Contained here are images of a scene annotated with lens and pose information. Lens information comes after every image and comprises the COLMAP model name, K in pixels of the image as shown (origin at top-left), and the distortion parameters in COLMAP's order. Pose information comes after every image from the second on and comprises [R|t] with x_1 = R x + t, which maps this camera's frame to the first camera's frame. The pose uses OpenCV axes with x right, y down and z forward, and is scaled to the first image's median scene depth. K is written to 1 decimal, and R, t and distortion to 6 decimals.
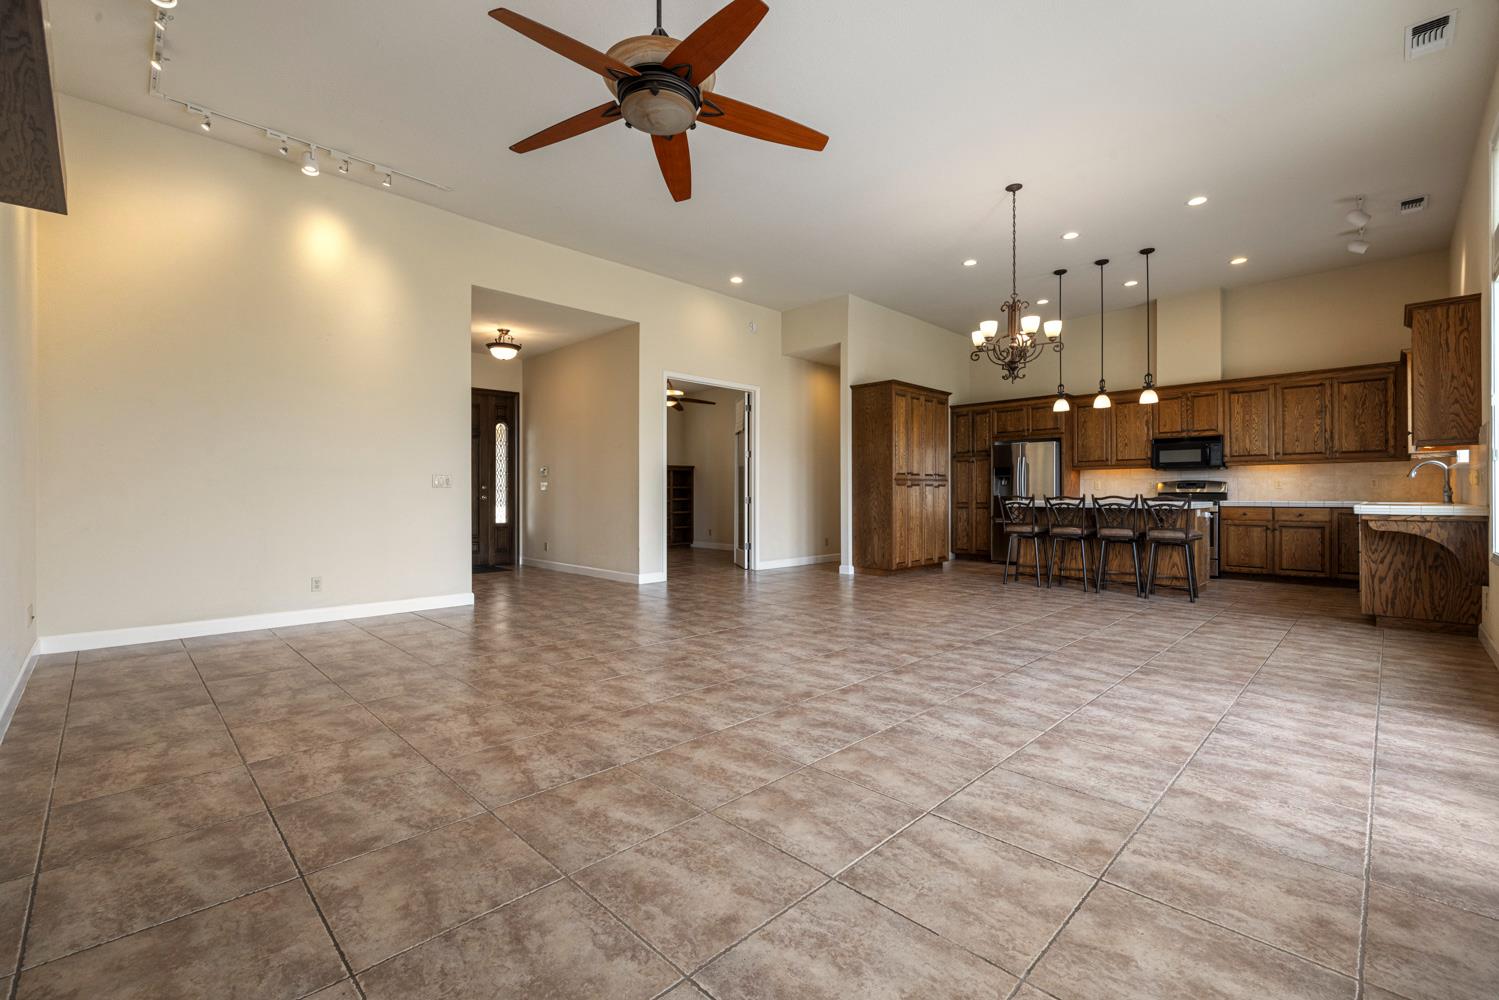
lens RADIAL K [[642.4, 0, 747.6], [0, 642.4, 486.5], [0, 0, 1]] dist [-0.000519, -0.000405]
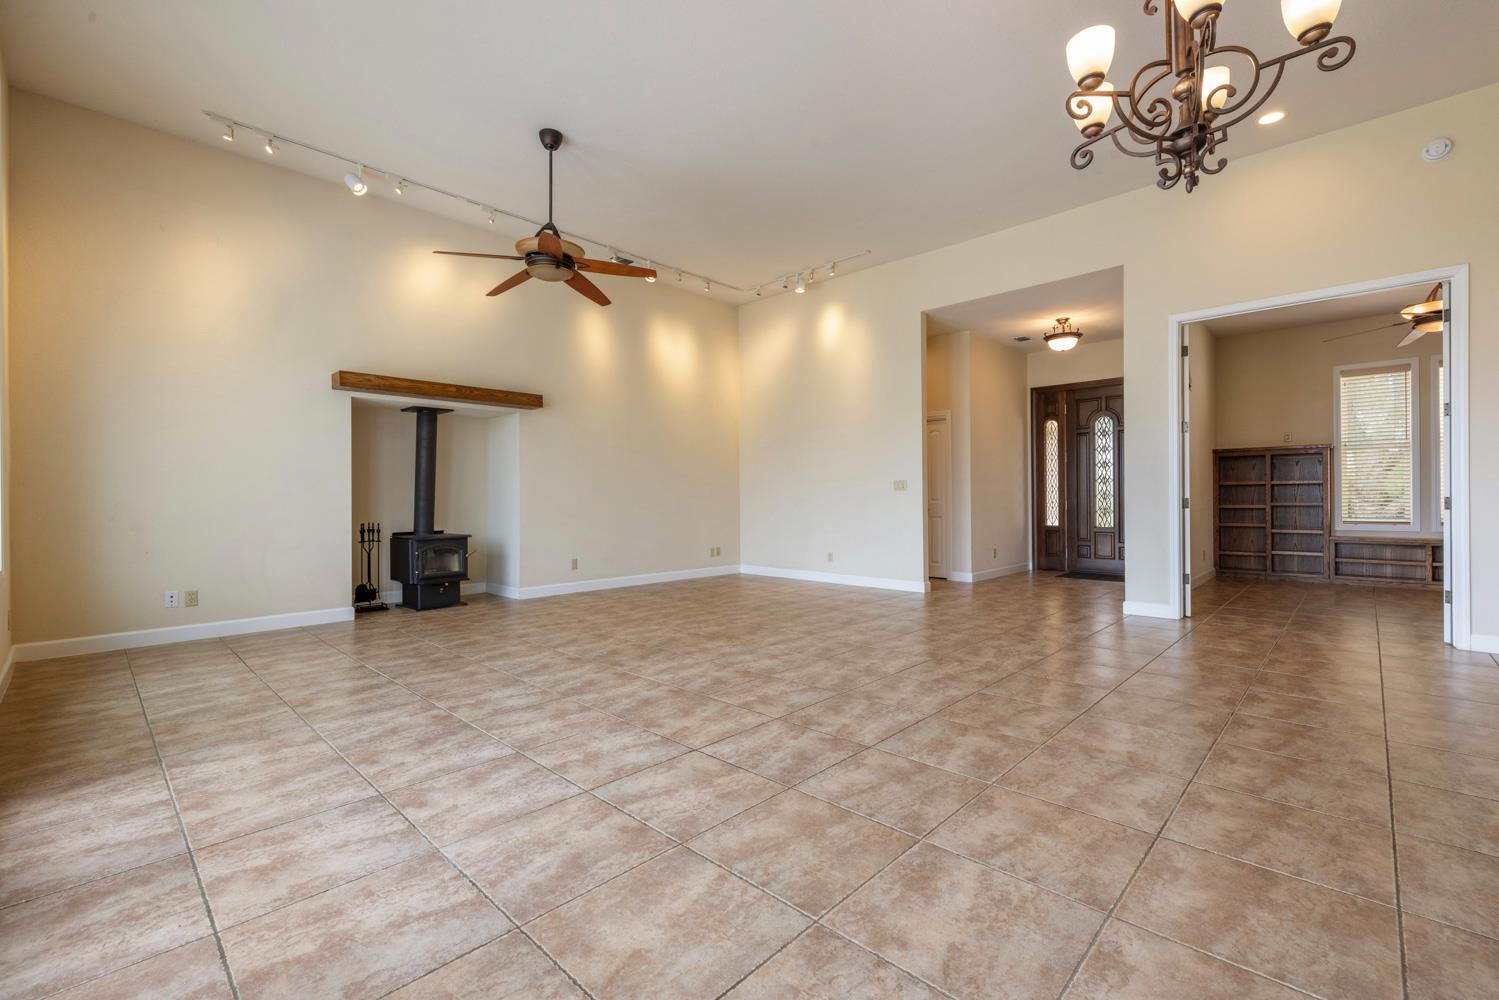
lens RADIAL K [[646.5, 0, 749.5], [0, 646.5, 500.0], [0, 0, 1]] dist [-0.001148, -0.000498]
pose [[0.022323, 0.002897, -0.999747, 1.511251], [0.019272, 0.999809, 0.003328, 0.020128], [0.999565, -0.019341, 0.022262, 1.423255]]
